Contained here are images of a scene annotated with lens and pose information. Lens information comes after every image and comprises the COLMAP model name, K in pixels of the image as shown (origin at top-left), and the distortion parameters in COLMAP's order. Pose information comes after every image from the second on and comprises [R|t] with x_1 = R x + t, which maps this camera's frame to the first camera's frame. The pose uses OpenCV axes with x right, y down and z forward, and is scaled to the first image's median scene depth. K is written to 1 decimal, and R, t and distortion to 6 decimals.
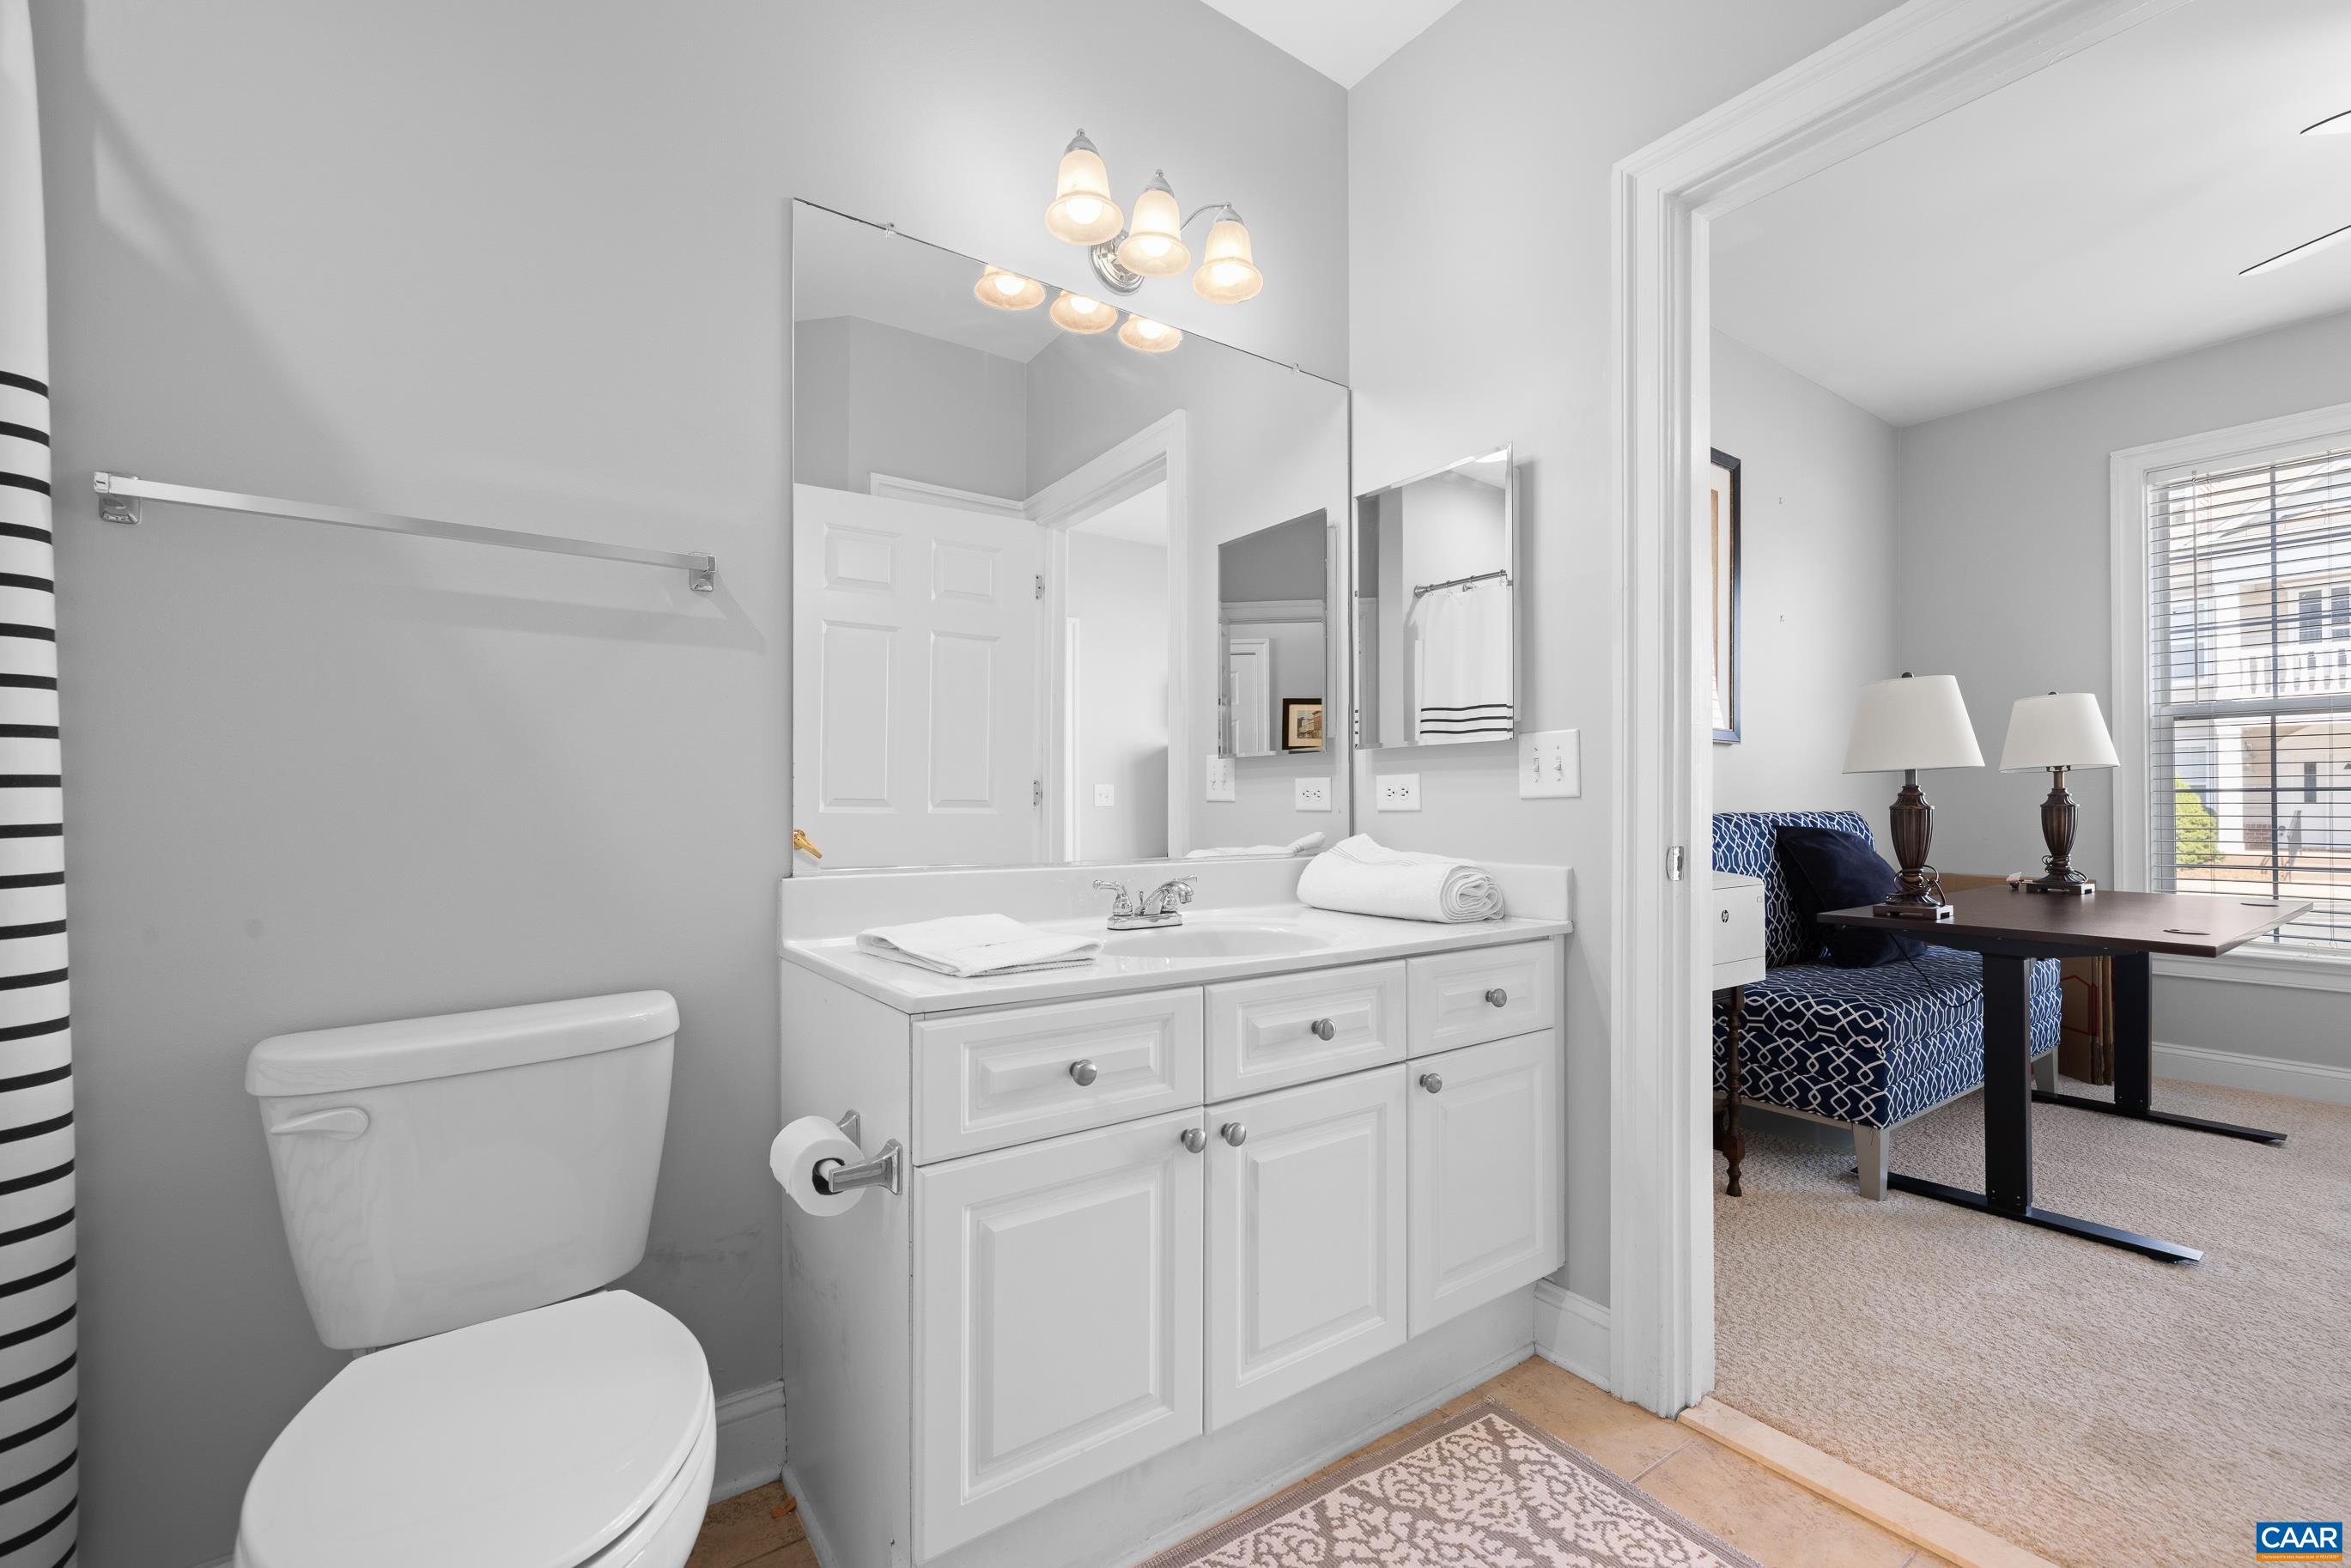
lens RADIAL K [[989.9, 0, 1184.7], [0, 989.9, 785.3], [0, 0, 1]] dist [0.001503, 0.000677]
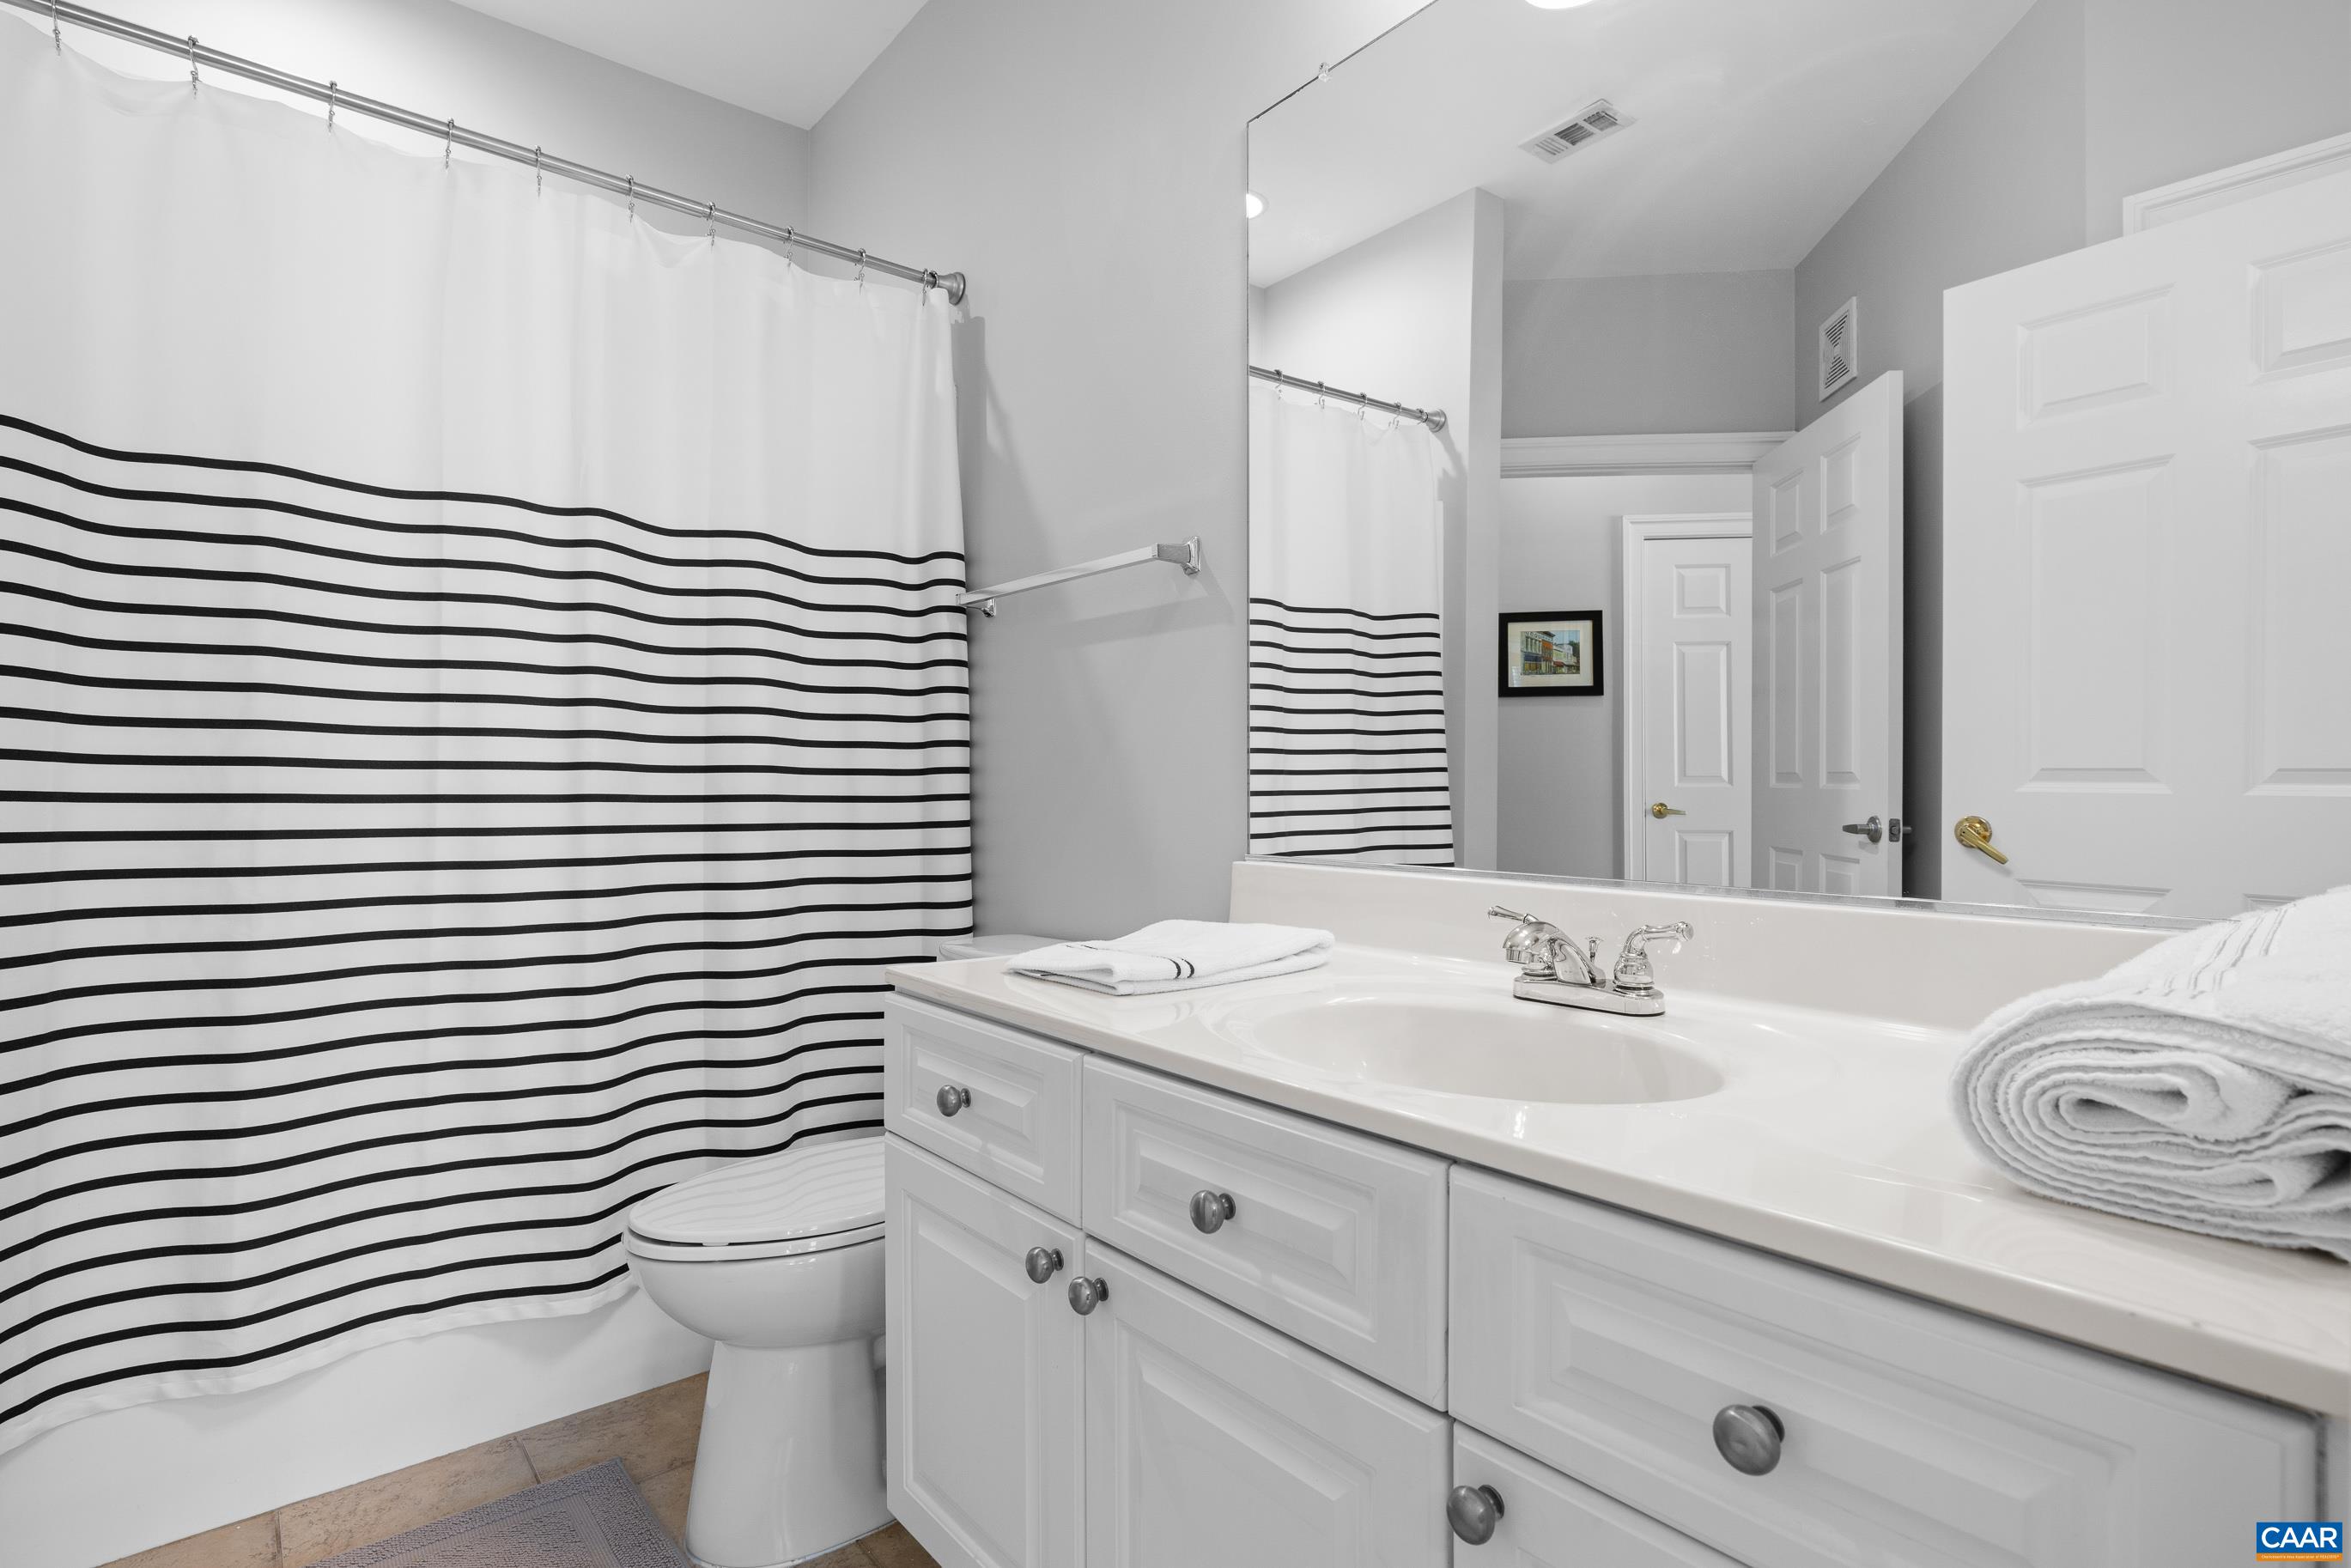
lens RADIAL K [[1163.4, 0, 1175.5], [0, 1163.4, 784.0], [0, 0, 1]] dist [-0.000424, -0.000178]
pose [[0.066933, -0.001592, -0.997756, 0.699938], [0.024574, 0.999698, 0.000054, 0.020381], [0.997455, -0.024523, 0.066951, 0.885153]]
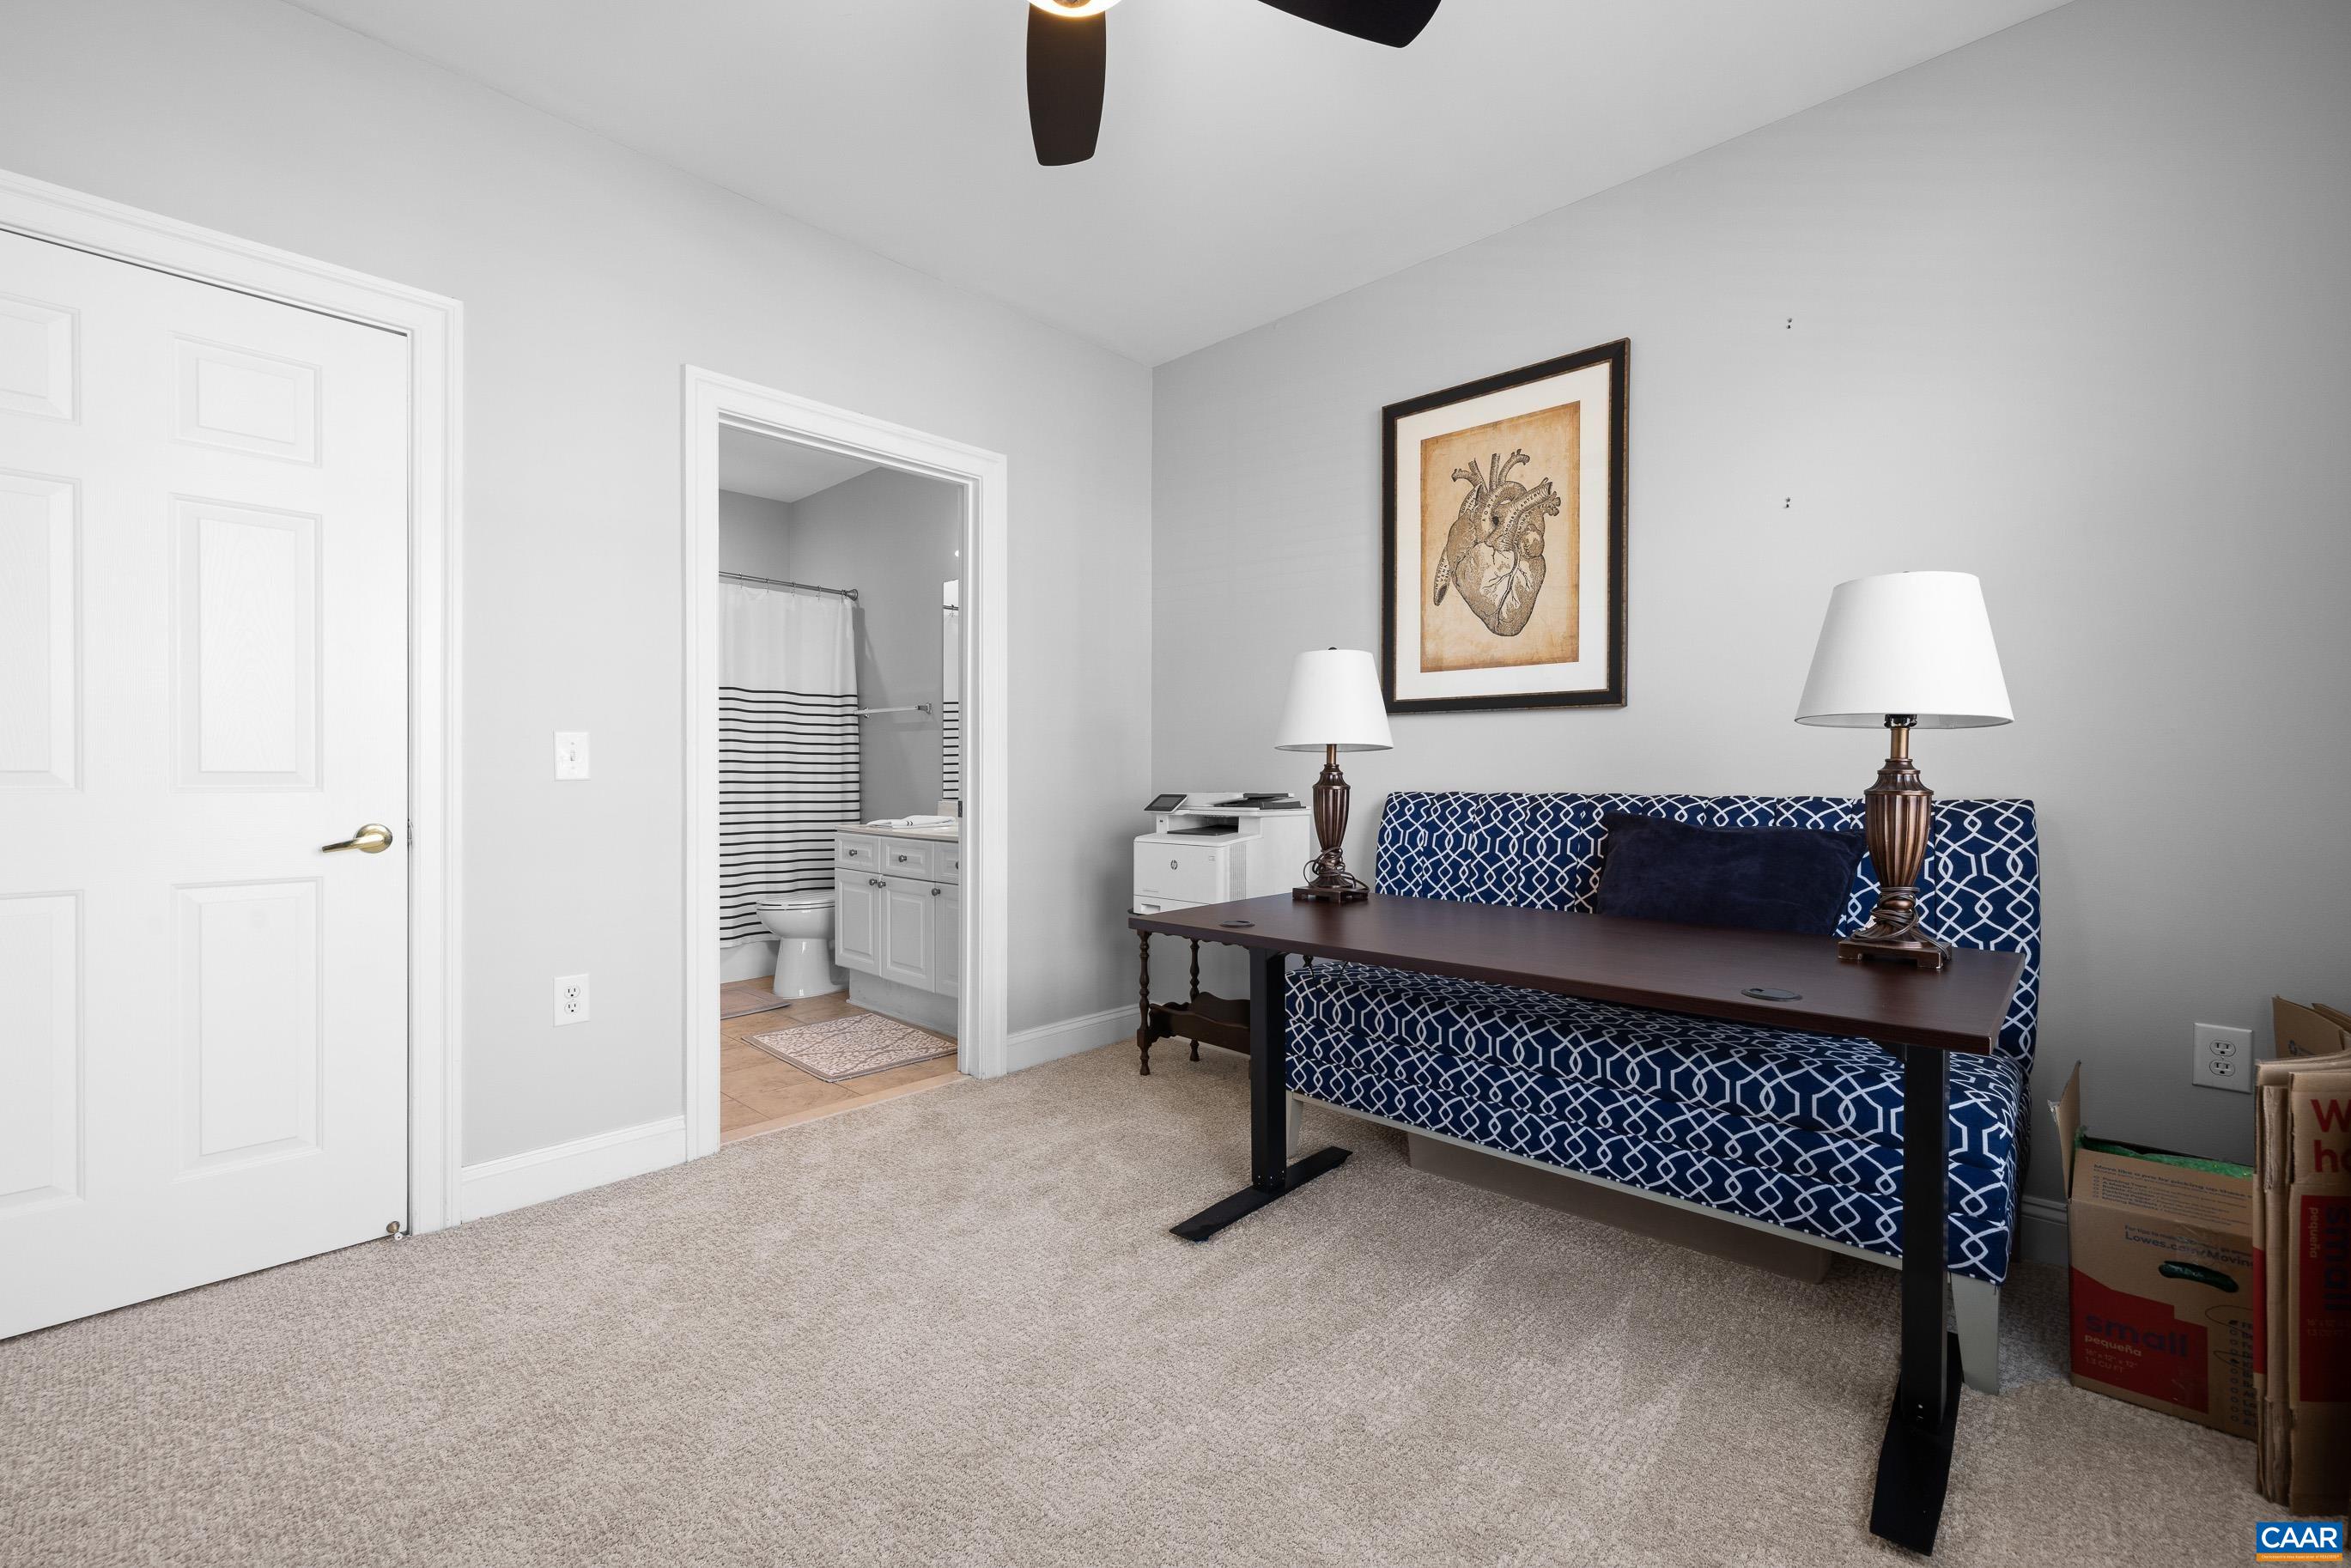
lens RADIAL K [[989.9, 0, 1184.7], [0, 989.9, 785.3], [0, 0, 1]] dist [0.001503, 0.000677]
pose [[0.202192, 0.013972, -0.979246, 2.884691], [0.018344, 0.999669, 0.018051, 0.000081], [0.979174, -0.021613, 0.201869, 1.145197]]
